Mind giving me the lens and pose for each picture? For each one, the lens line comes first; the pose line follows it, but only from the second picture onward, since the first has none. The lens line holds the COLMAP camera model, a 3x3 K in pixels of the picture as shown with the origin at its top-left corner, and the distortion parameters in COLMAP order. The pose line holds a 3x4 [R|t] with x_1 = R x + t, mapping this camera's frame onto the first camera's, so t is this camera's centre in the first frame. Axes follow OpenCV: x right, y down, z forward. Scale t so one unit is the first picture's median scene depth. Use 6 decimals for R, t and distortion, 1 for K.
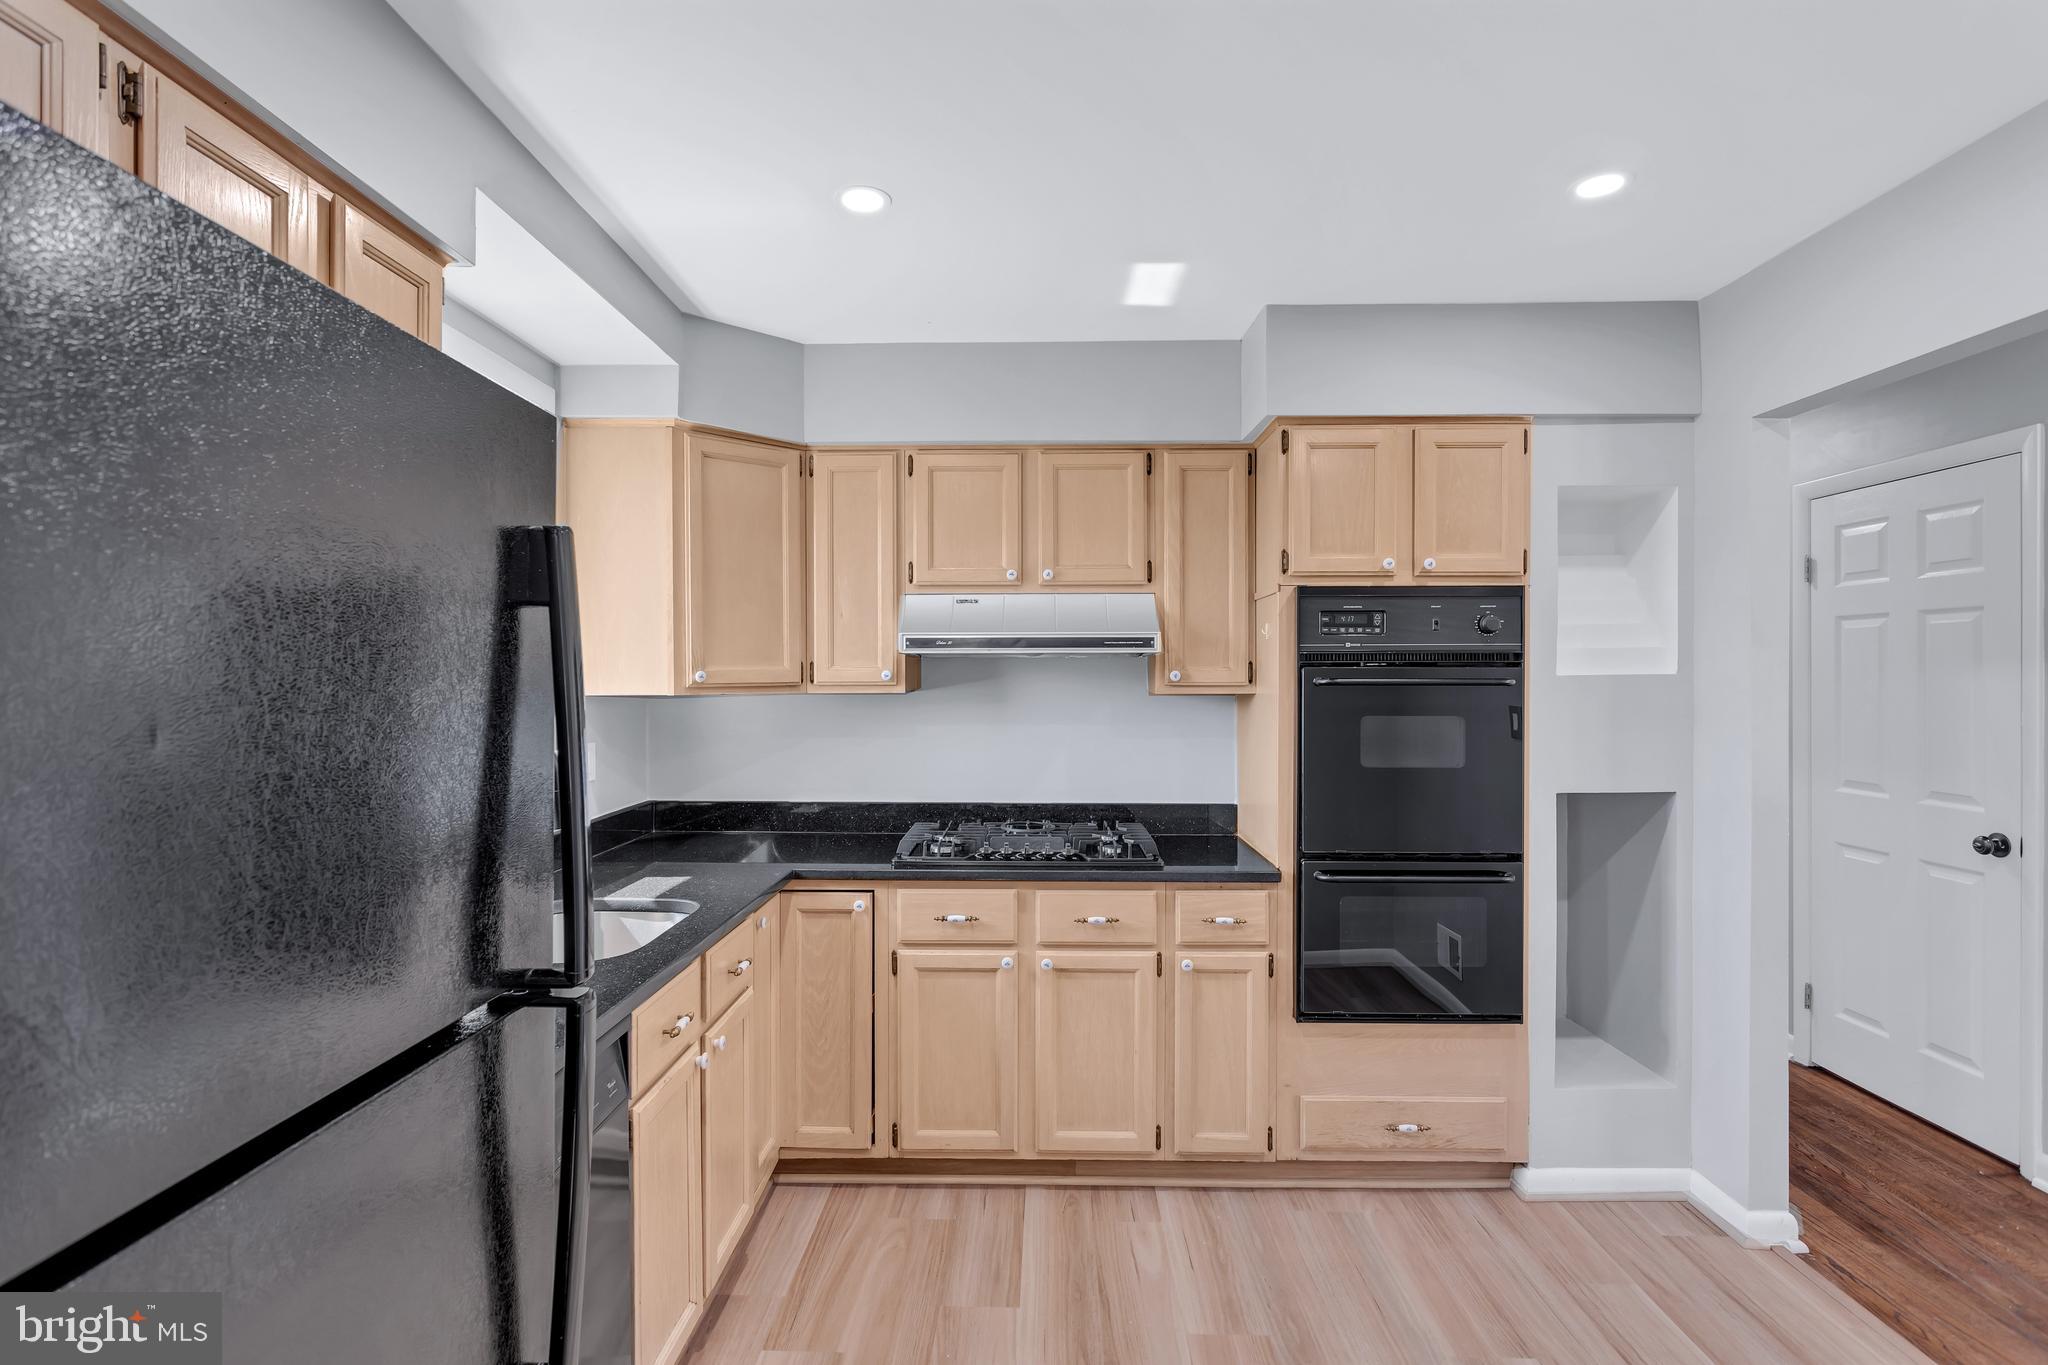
lens RADIAL K [[1012.4, 0, 1018.4], [0, 1012.4, 678.4], [0, 0, 1]] dist [0.000376, 0.000277]
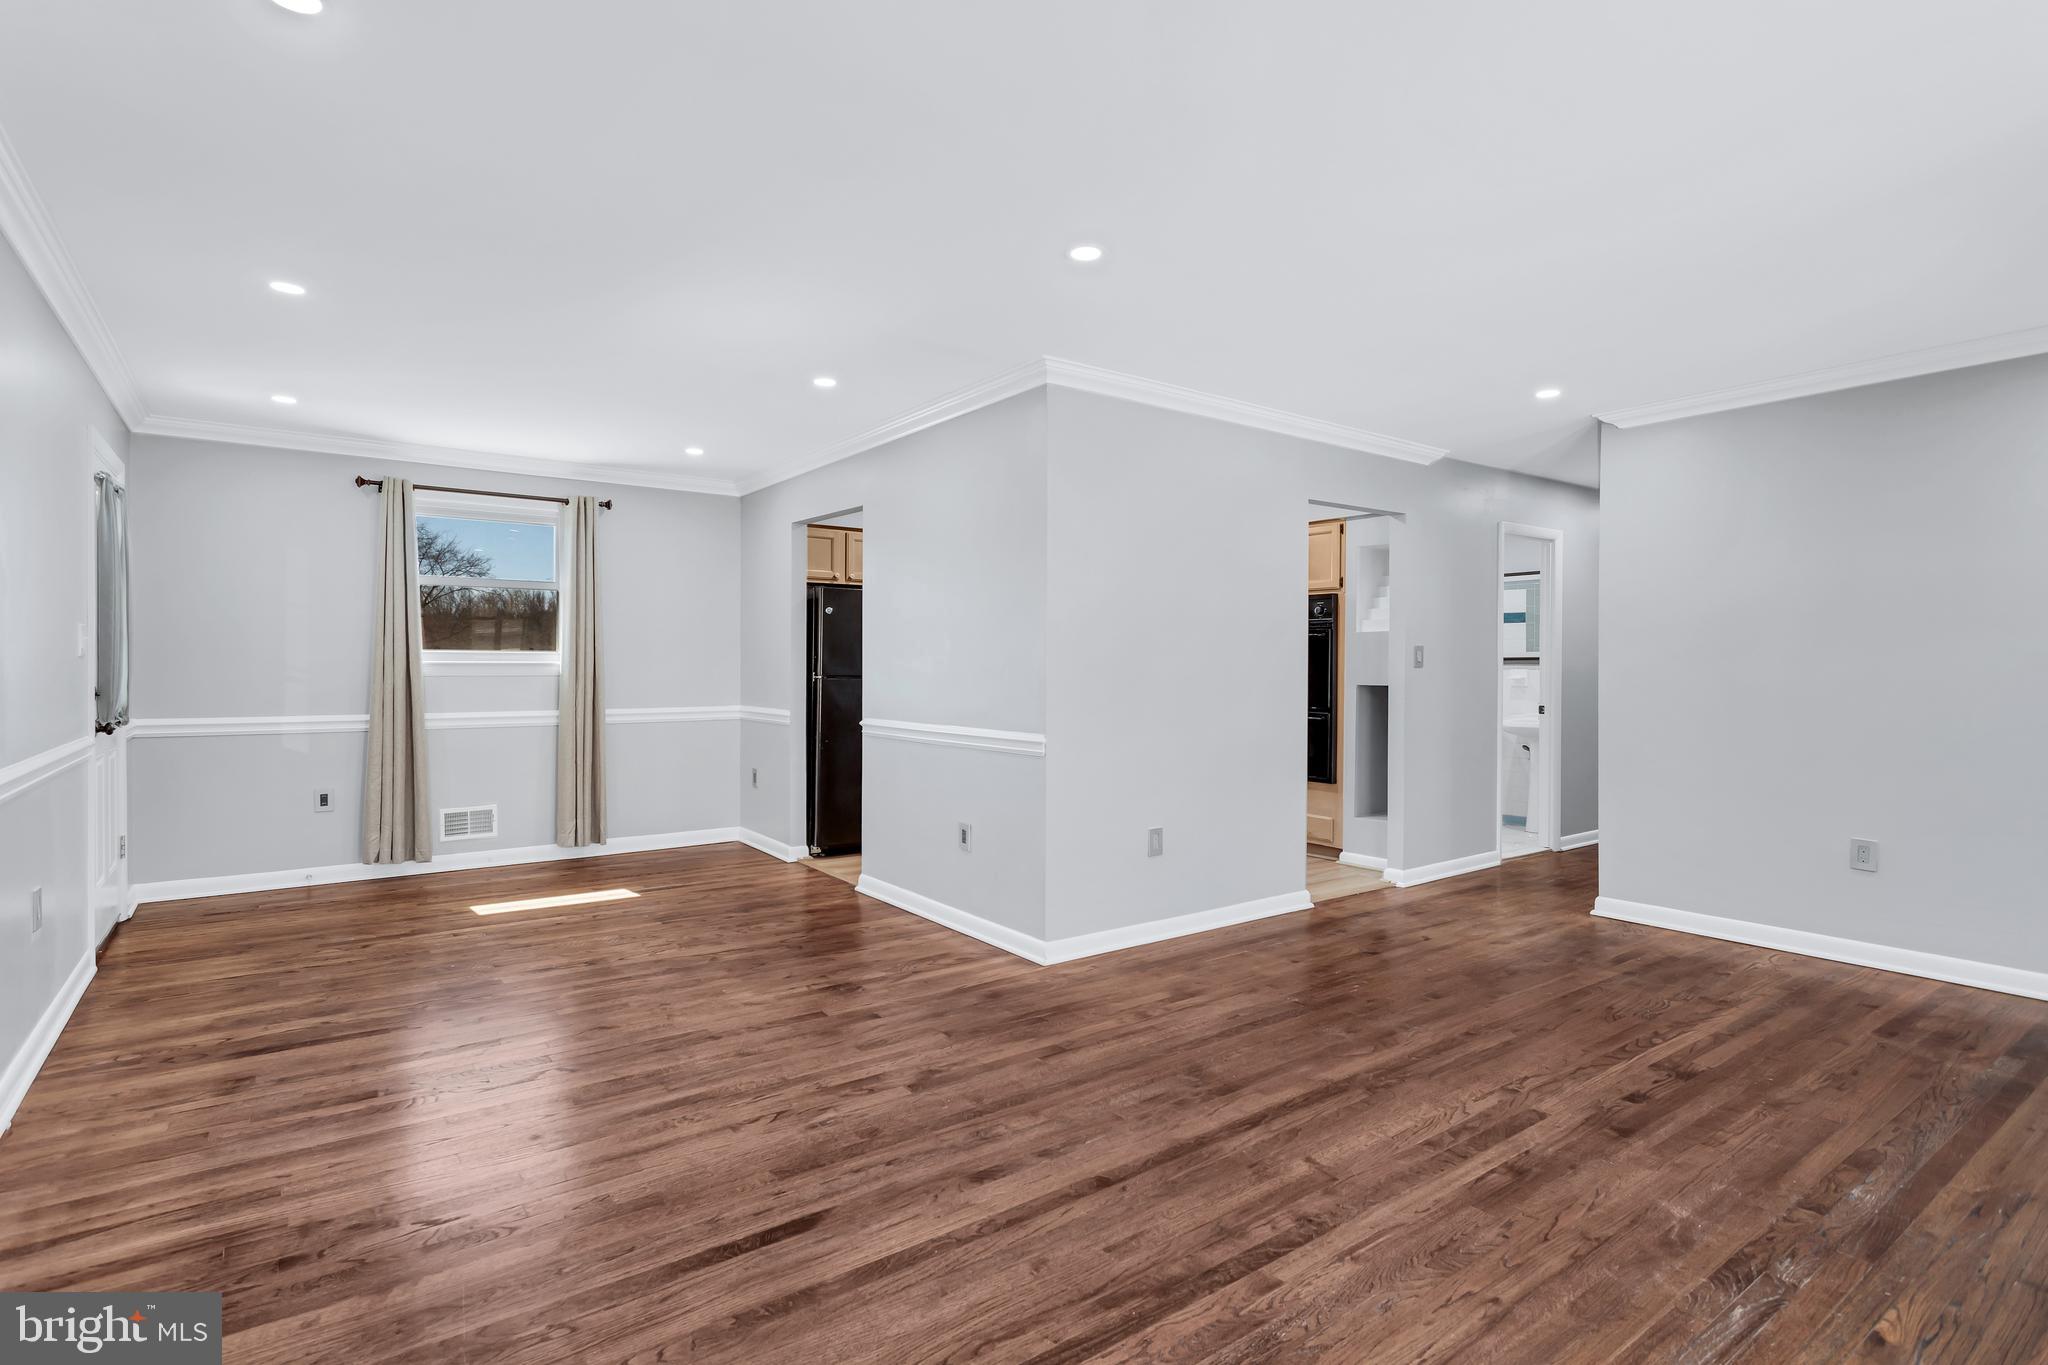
lens RADIAL K [[1012.4, 0, 1018.4], [0, 1012.4, 678.4], [0, 0, 1]] dist [0.000376, 0.000277]
pose [[0.600143, 0.013570, -0.799778, 1.828593], [-0.001836, 0.999877, 0.015587, 0.064249], [0.799891, -0.007886, 0.600094, -0.911684]]
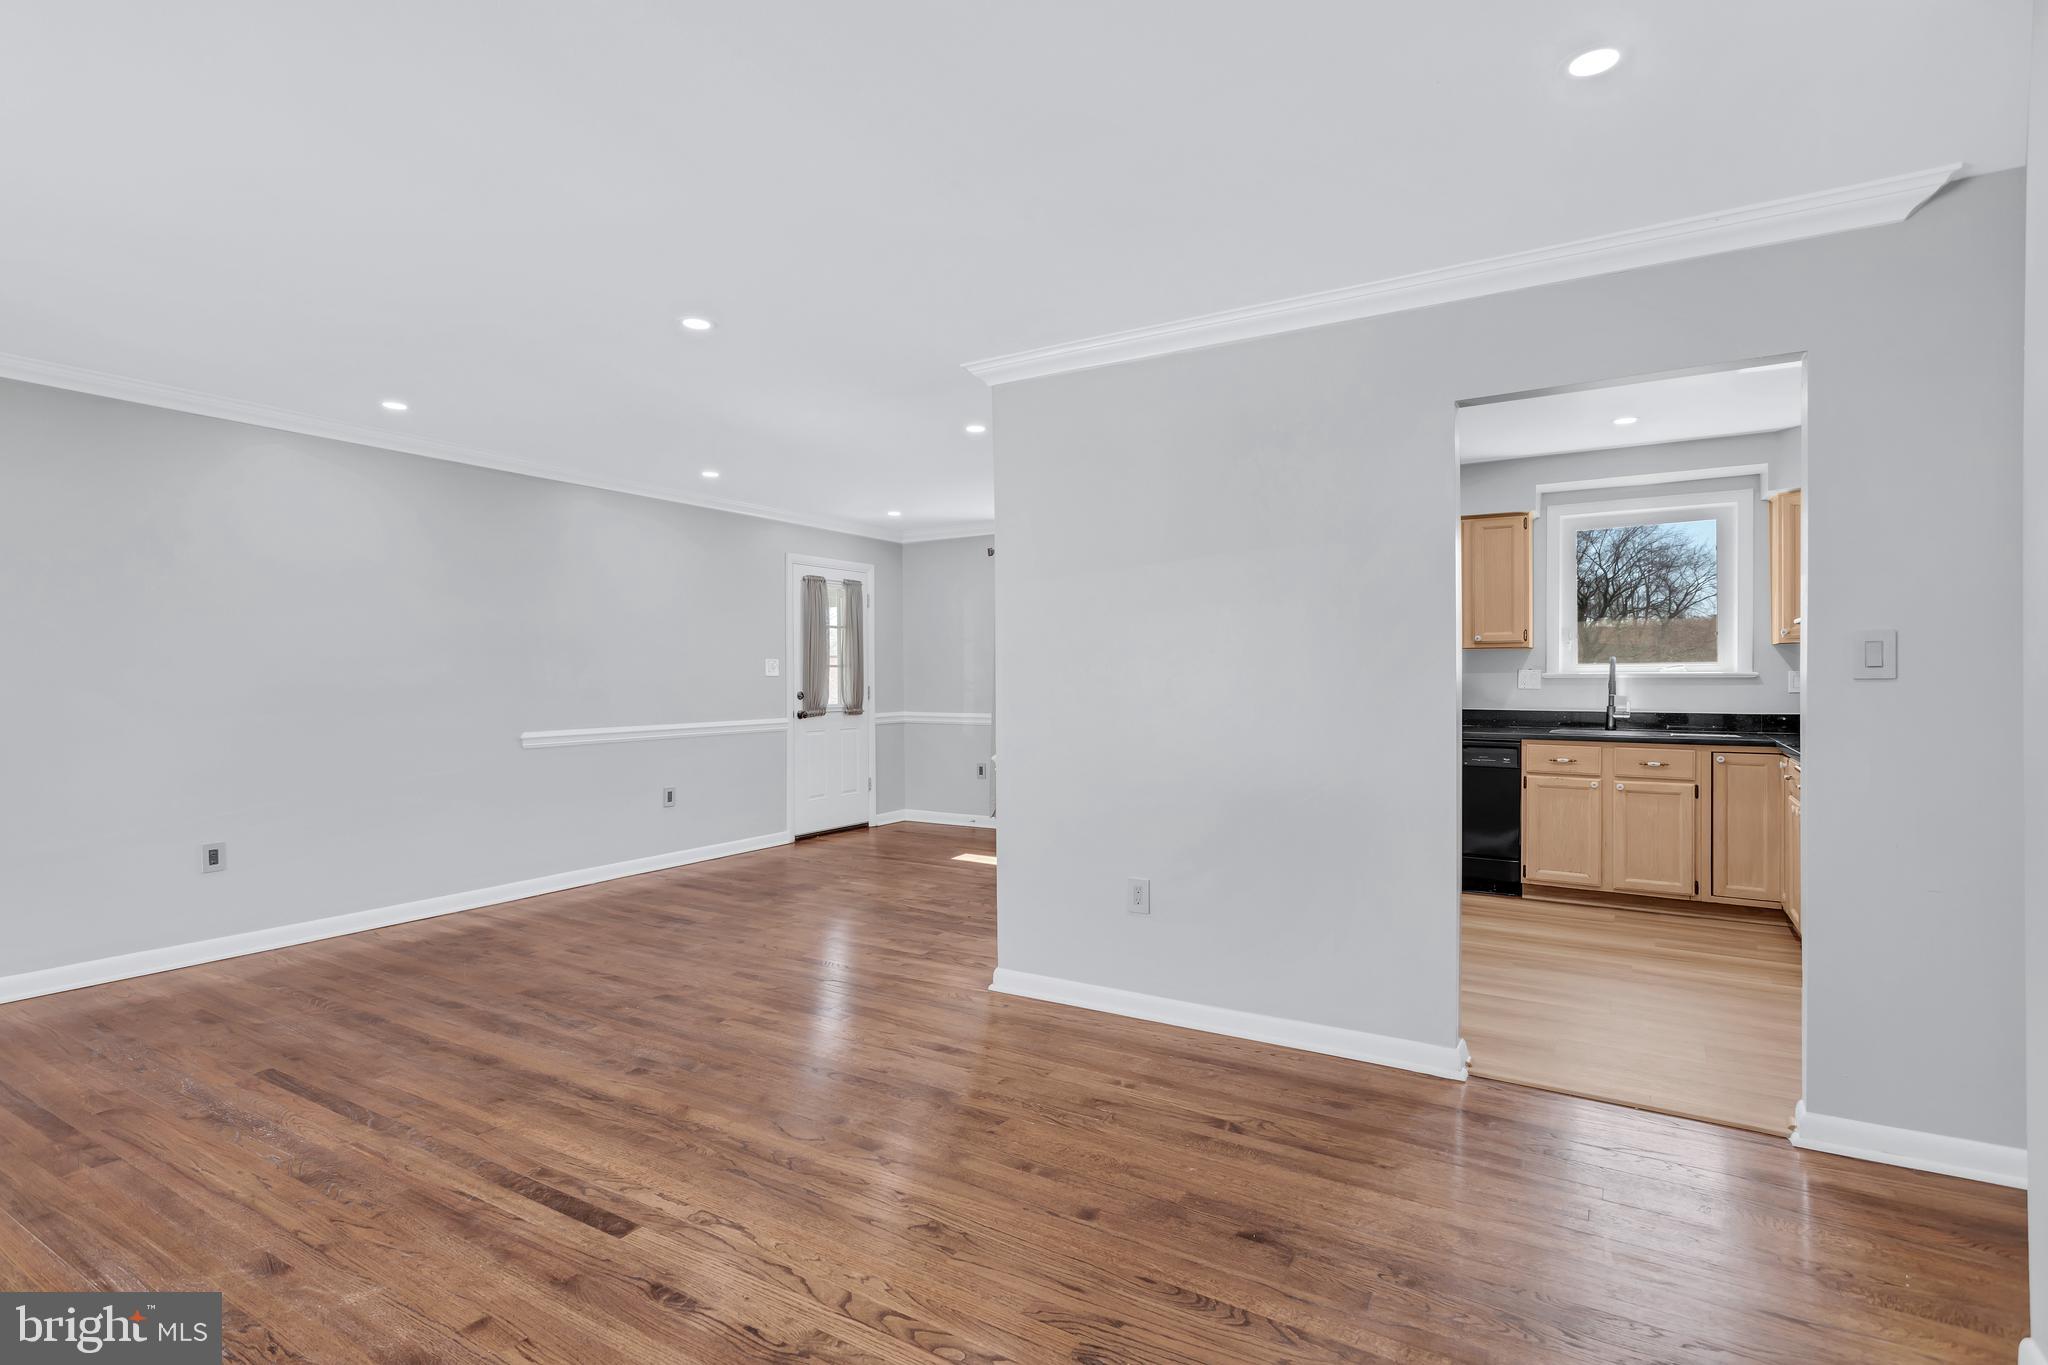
lens RADIAL K [[1012.4, 0, 1018.4], [0, 1012.4, 678.4], [0, 0, 1]] dist [0.000376, 0.000277]
pose [[-0.518717, 0.005740, -0.854927, 1.870977], [0.008814, 0.999960, 0.001366, 0.066409], [0.854901, -0.006827, -0.518747, 0.778111]]
